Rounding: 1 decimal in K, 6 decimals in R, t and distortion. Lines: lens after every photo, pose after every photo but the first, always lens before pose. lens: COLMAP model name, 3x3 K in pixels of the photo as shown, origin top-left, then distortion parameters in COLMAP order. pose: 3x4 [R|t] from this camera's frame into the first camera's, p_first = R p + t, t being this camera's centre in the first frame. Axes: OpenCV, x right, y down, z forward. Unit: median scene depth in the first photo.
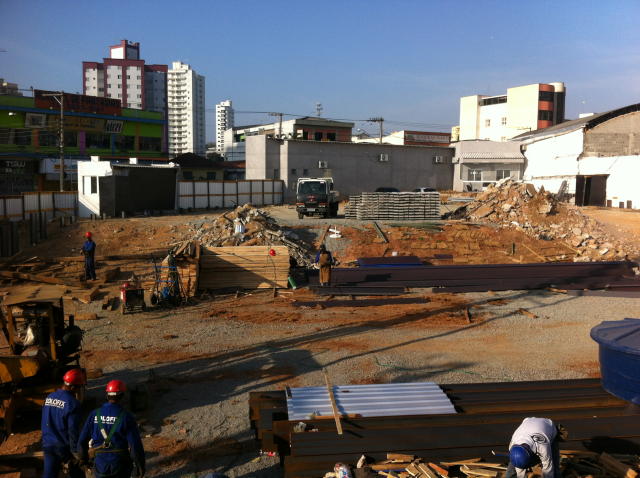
lens RADIAL K [[611.2, 0, 320.0], [0, 611.2, 239.0], [0, 0, 1]] dist [0.108946, -0.317421]
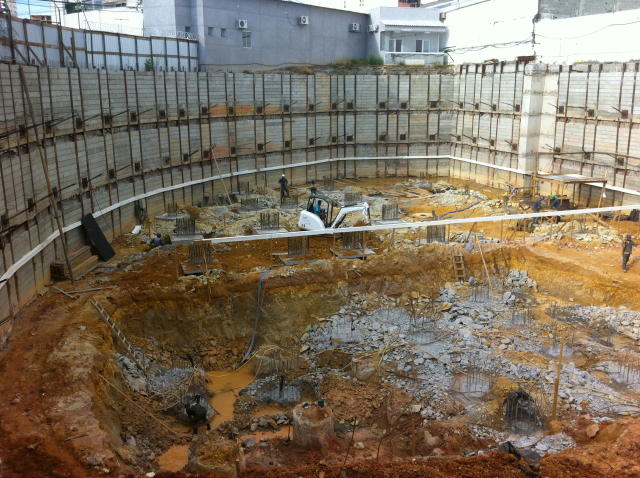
lens RADIAL K [[613.4, 0, 324.9], [0, 613.4, 235.7], [0, 0, 1]] dist [0.112179, -0.311991]
pose [[0.946471, -0.078660, 0.313059, -0.149753], [0.031524, 0.987742, 0.152876, 0.029043], [-0.321247, -0.134824, 0.937349, 0.142933]]
